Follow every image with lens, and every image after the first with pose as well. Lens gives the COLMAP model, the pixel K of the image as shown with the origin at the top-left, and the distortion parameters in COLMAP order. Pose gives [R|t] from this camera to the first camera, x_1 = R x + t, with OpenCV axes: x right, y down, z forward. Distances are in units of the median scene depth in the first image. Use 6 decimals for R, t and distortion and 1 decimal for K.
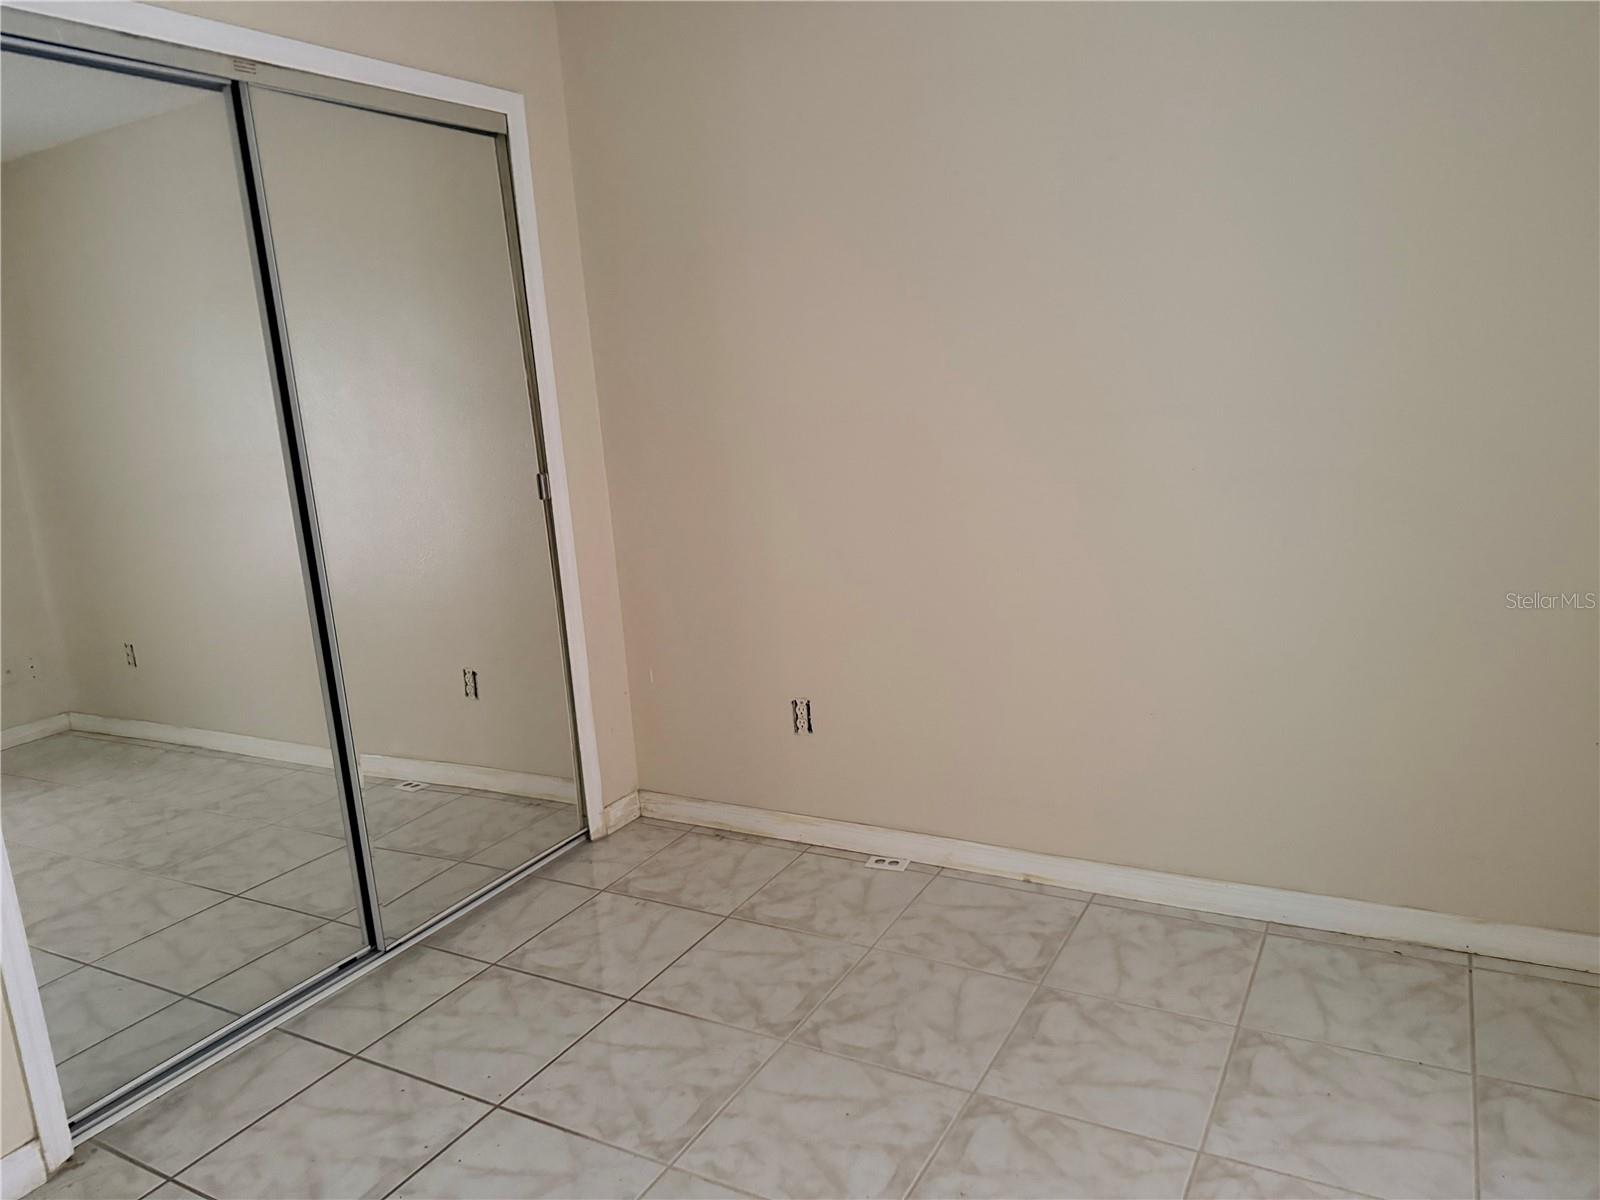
lens RADIAL K [[1129.8, 0, 800.0], [0, 1129.8, 600.0], [0, 0, 1]] dist [0.061569, -0.101063]
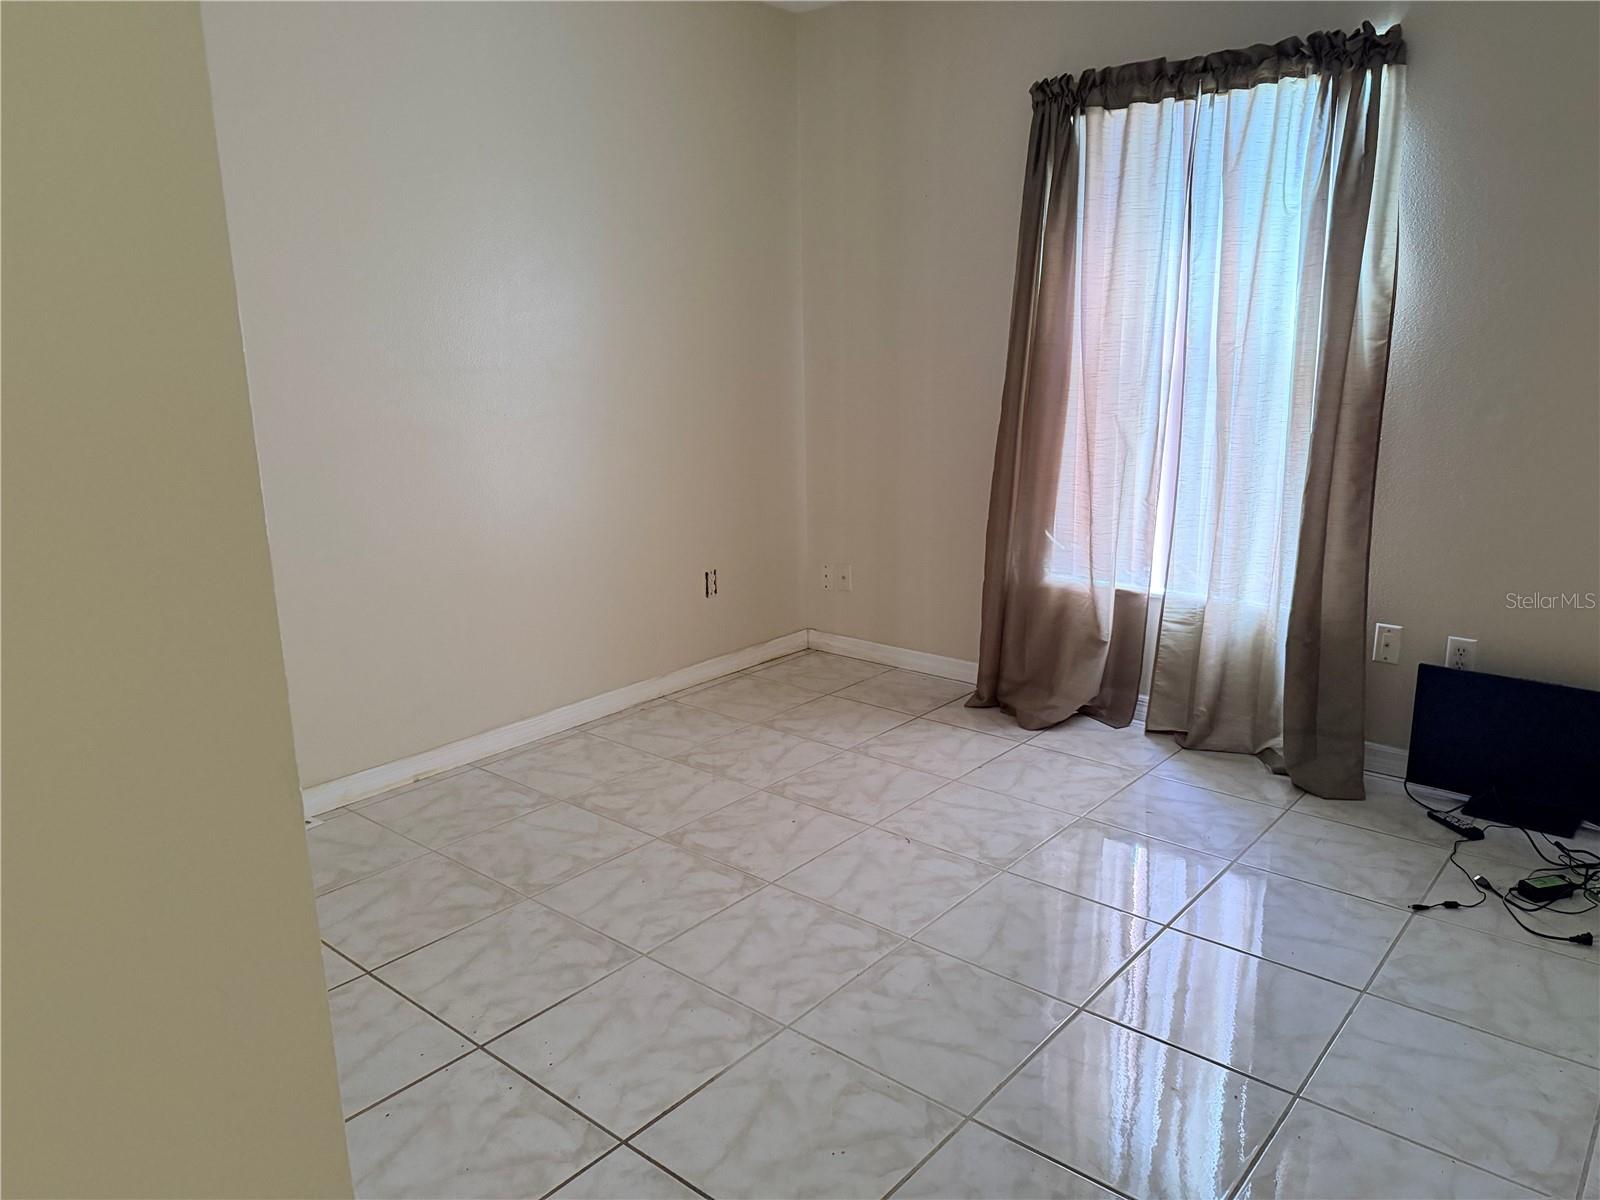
lens RADIAL K [[1129.8, 0, 800.0], [0, 1129.8, 600.0], [0, 0, 1]] dist [0.061569, -0.101063]
pose [[0.187197, -0.158857, 0.969392, -1.012924], [0.199237, 0.972467, 0.120887, 0.006753], [-0.961905, 0.170509, 0.213693, 0.423349]]
